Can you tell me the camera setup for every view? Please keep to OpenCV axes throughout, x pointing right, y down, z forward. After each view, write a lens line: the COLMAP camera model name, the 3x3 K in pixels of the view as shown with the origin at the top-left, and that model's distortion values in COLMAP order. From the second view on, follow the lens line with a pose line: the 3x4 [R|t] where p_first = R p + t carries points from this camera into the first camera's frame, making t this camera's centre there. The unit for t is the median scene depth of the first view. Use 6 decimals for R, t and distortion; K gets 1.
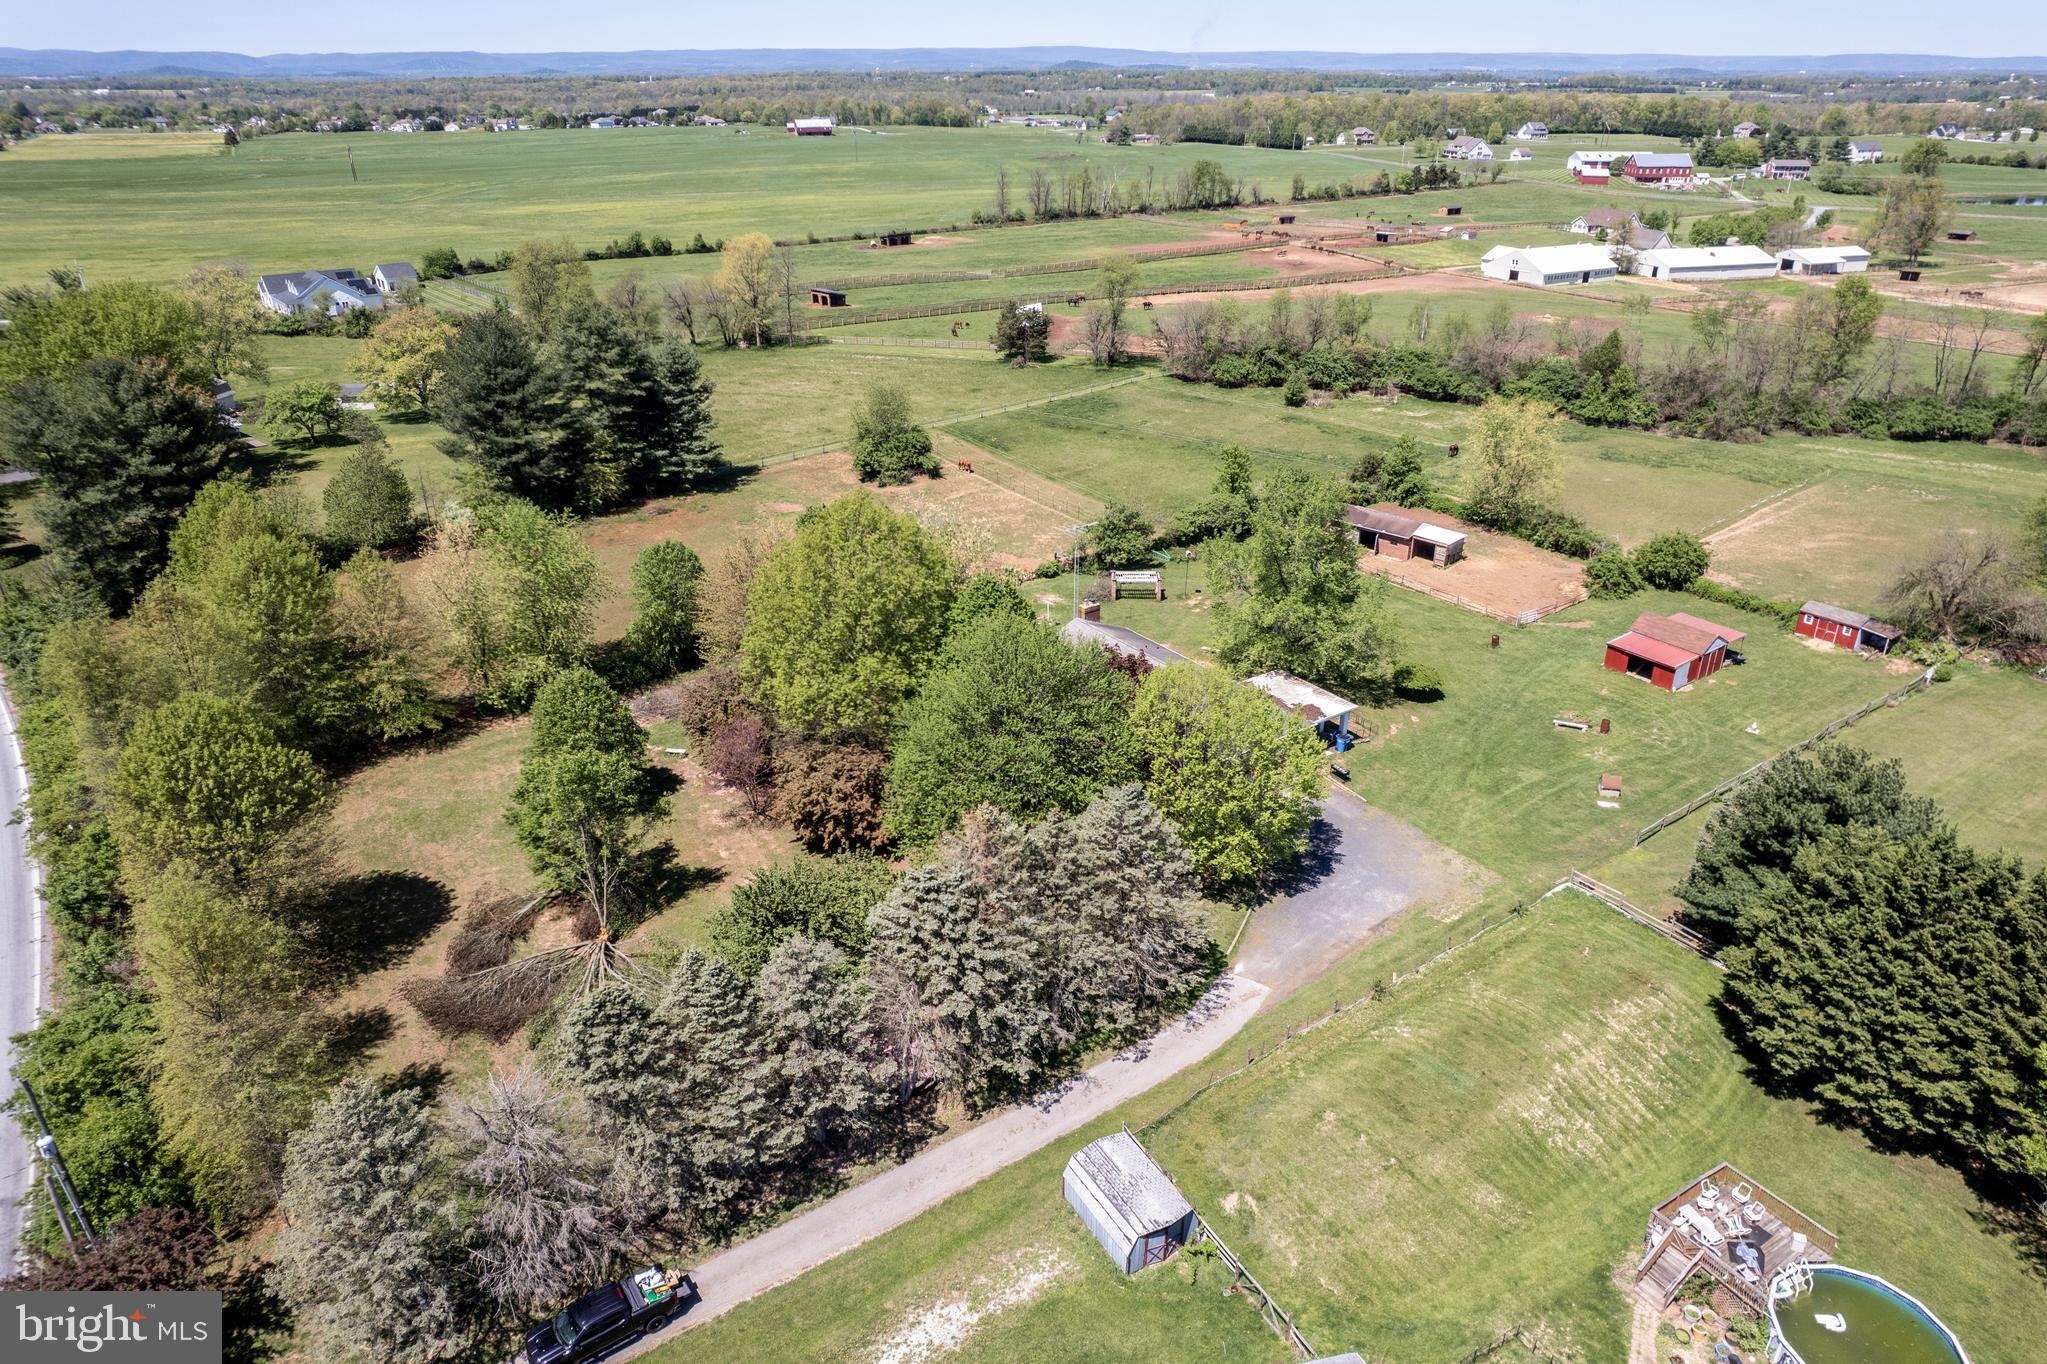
lens RADIAL K [[1324.9, 0, 1036.0], [0, 1324.9, 681.4], [0, 0, 1]] dist [-0.085862, 0.079478]
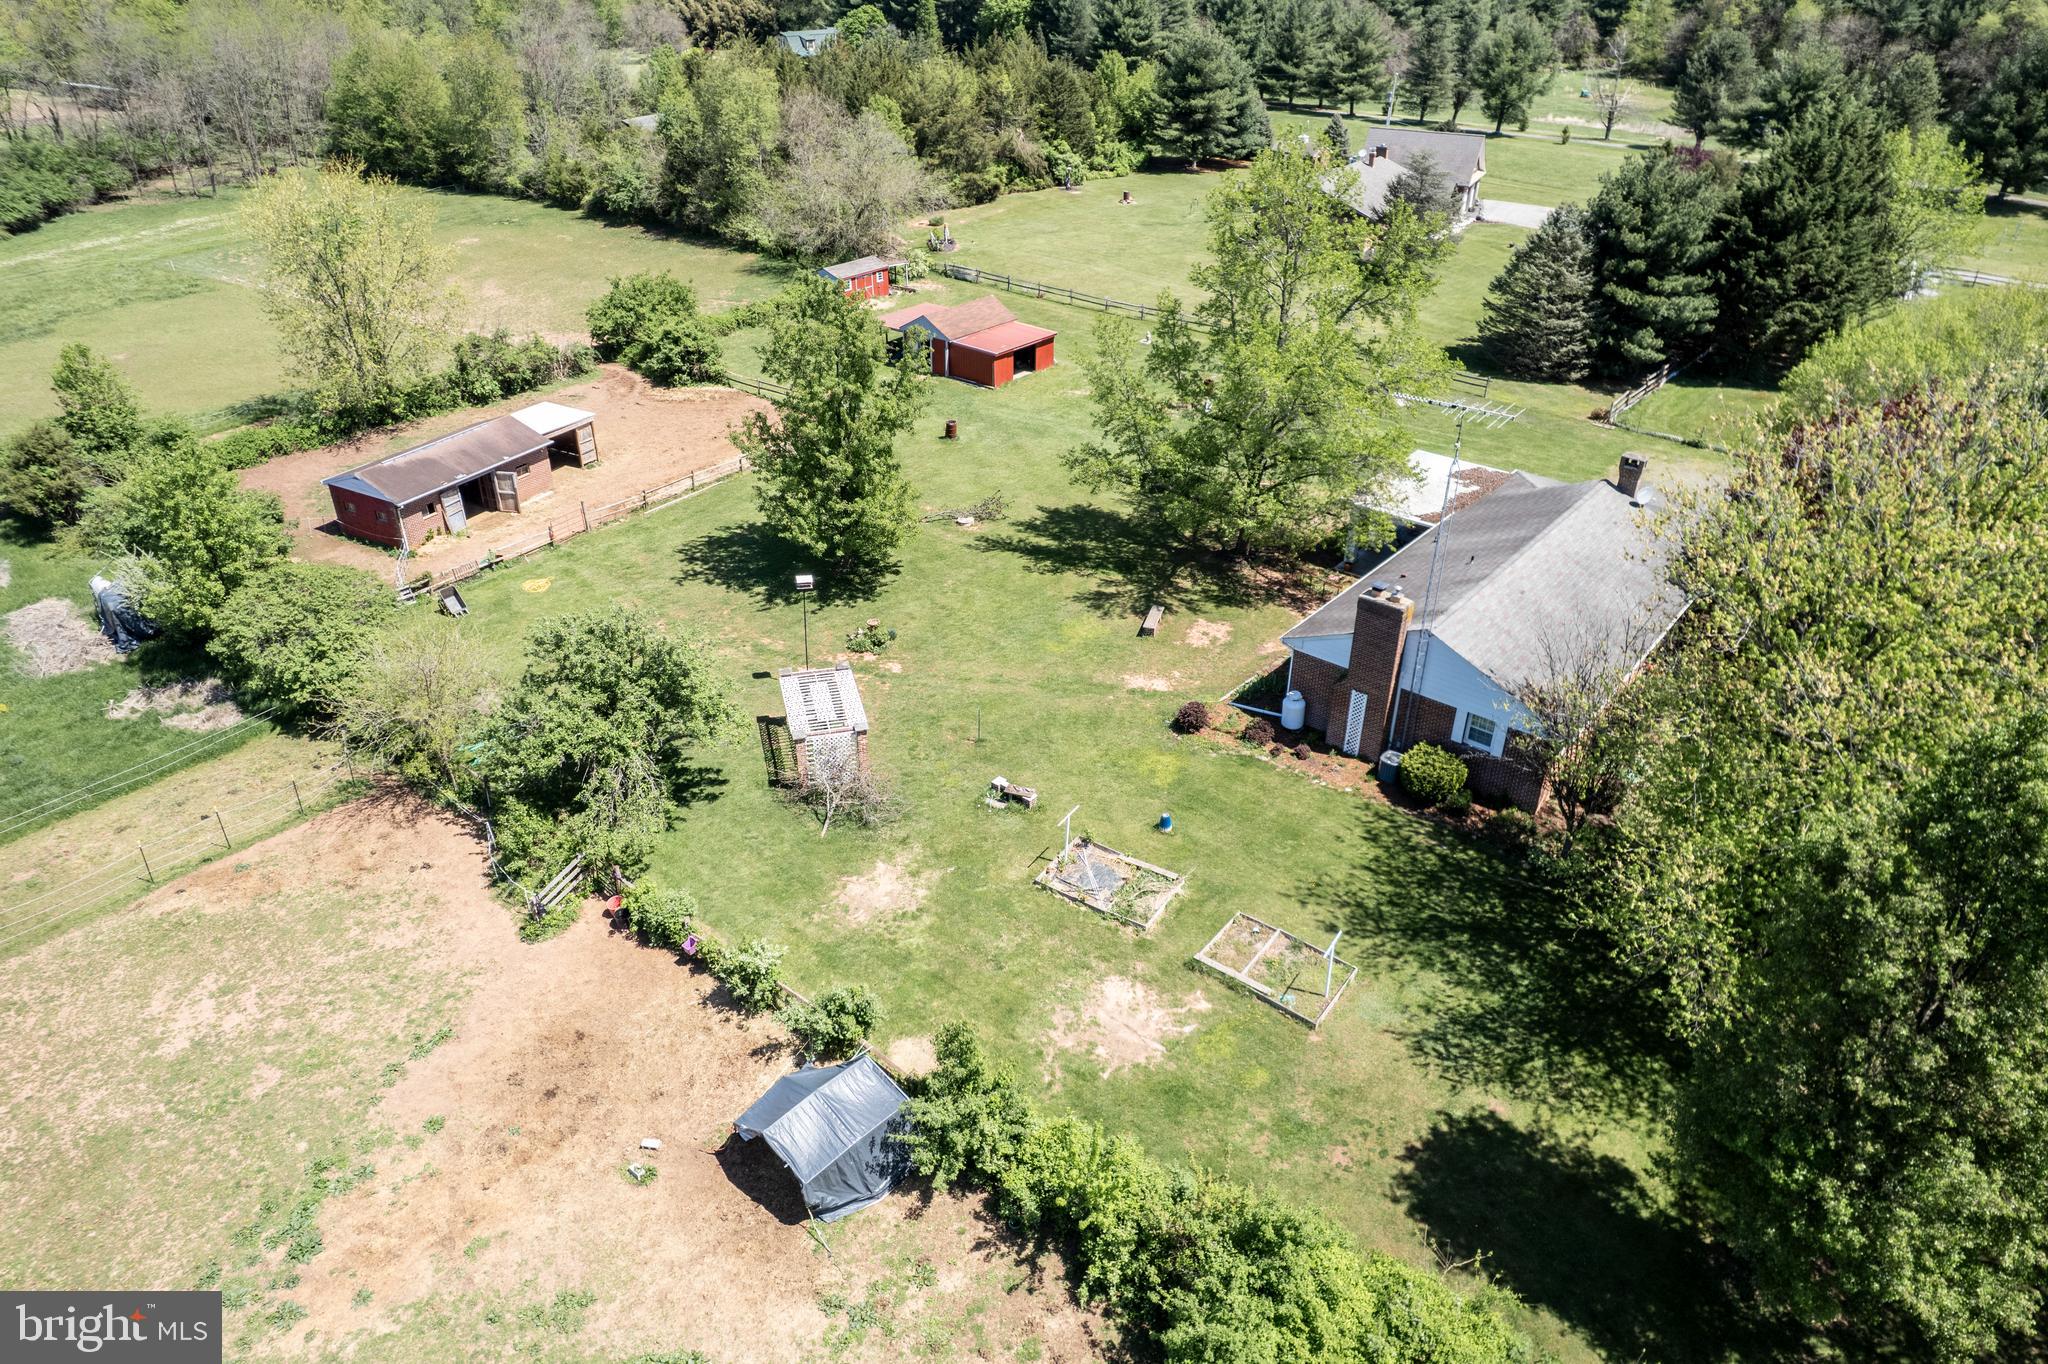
lens RADIAL K [[1315.0, 0, 1035.6], [0, 1315.0, 682.2], [0, 0, 1]] dist [-0.078016, 0.072146]
pose [[-0.240582, -0.500586, 0.831585, -0.194684], [0.412024, 0.723058, 0.554457, -0.213011], [-0.878838, 0.476026, 0.032298, 0.760728]]
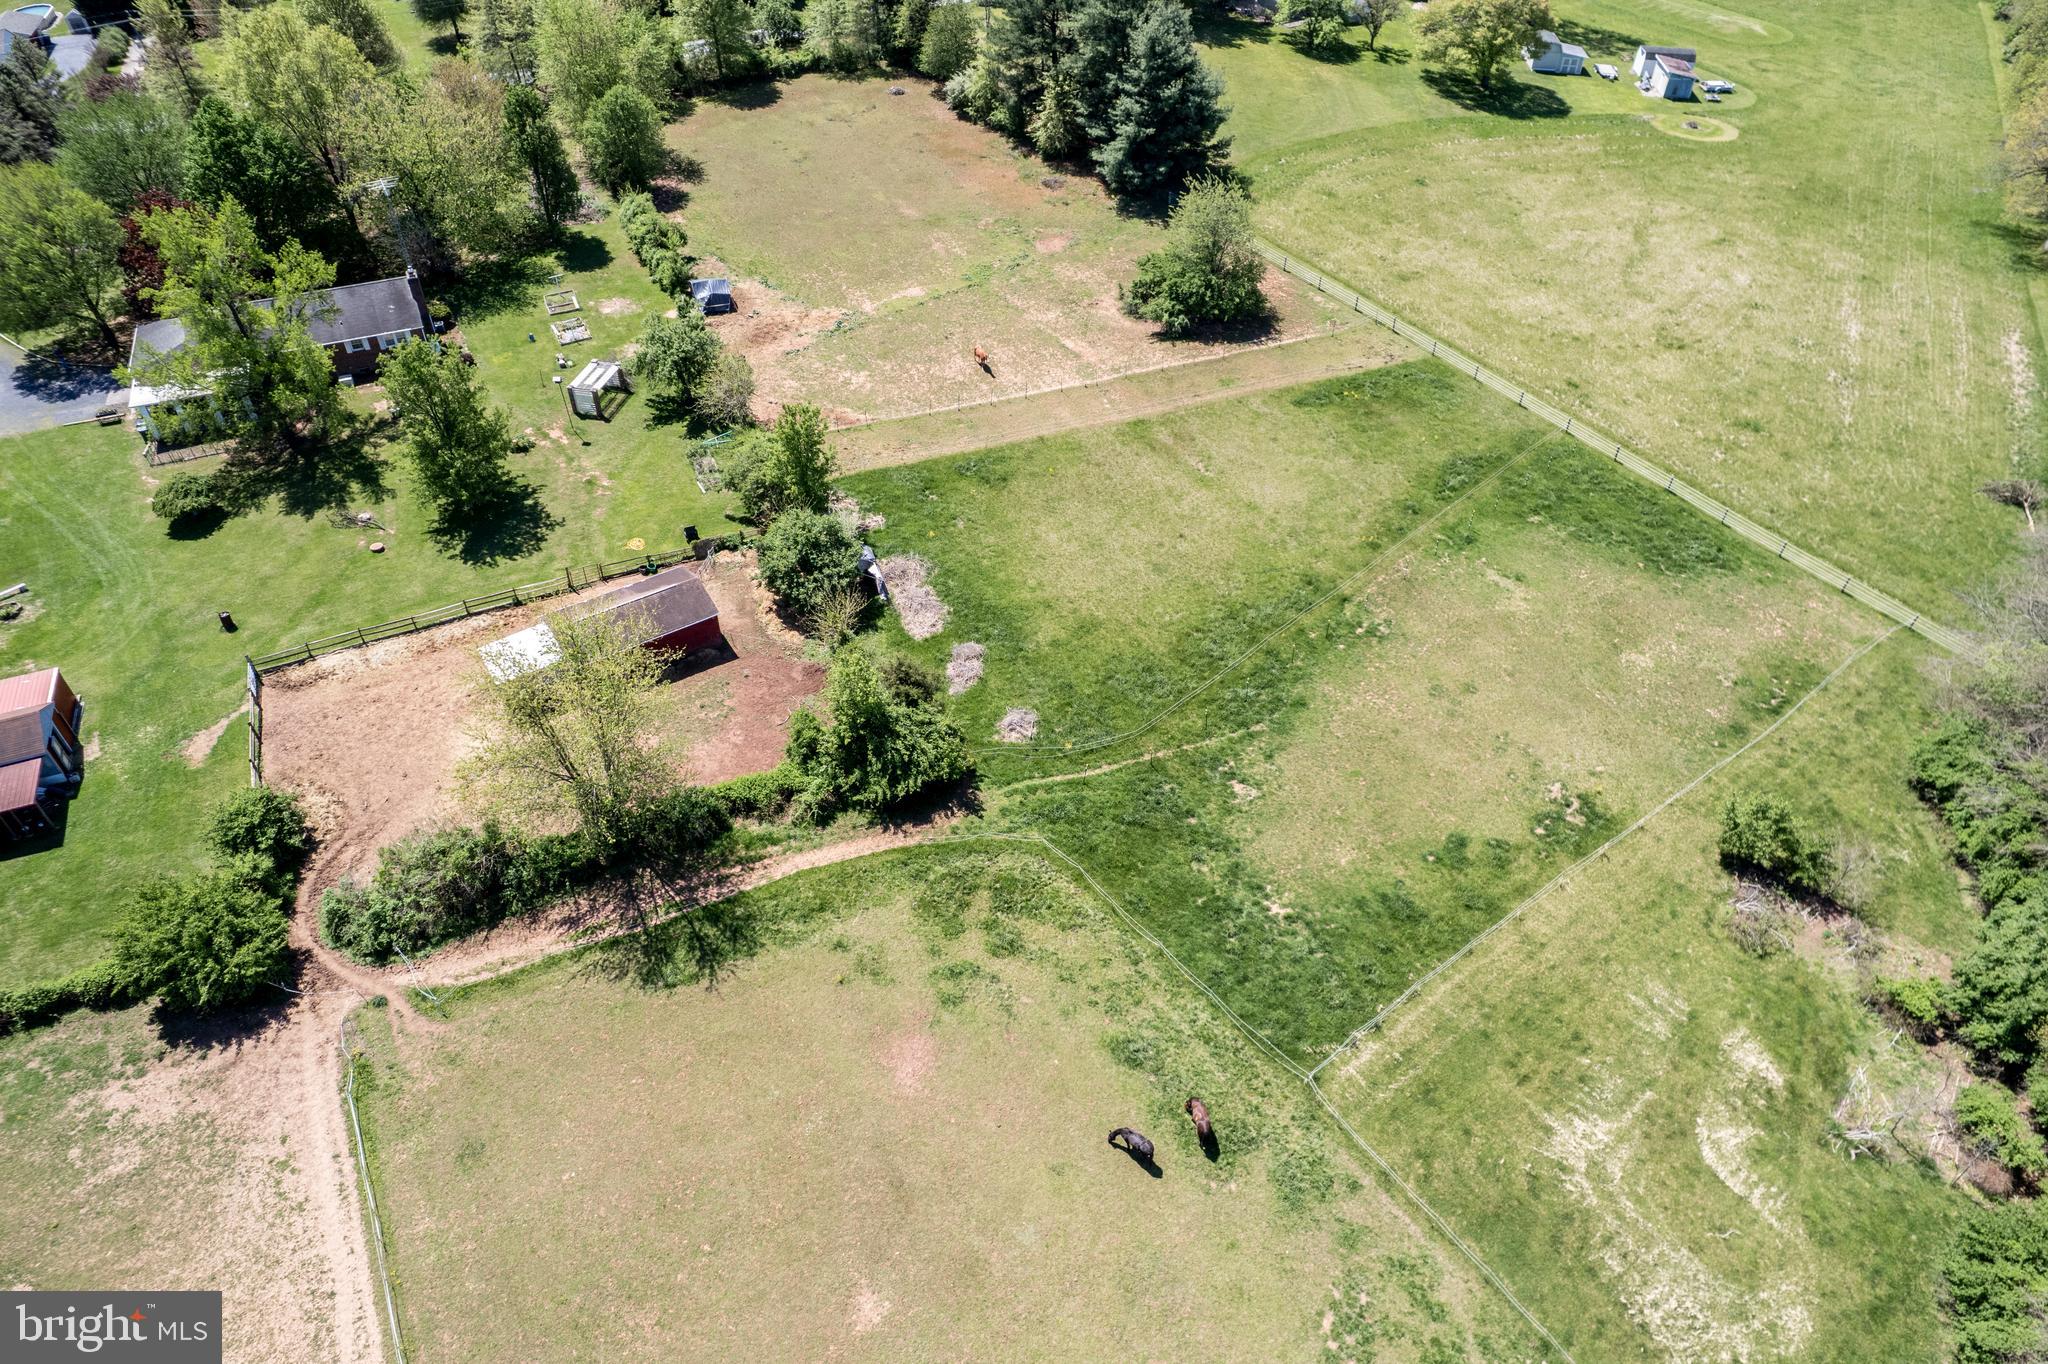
lens RADIAL K [[1328.0, 0, 1027.2], [0, 1328.0, 679.8], [0, 0, 1]] dist [-0.078638, 0.072262]
pose [[-0.228290, 0.643335, -0.730756, 0.603313], [-0.424749, 0.609569, 0.669338, -0.514048], [0.876055, 0.463191, 0.134097, 0.990440]]
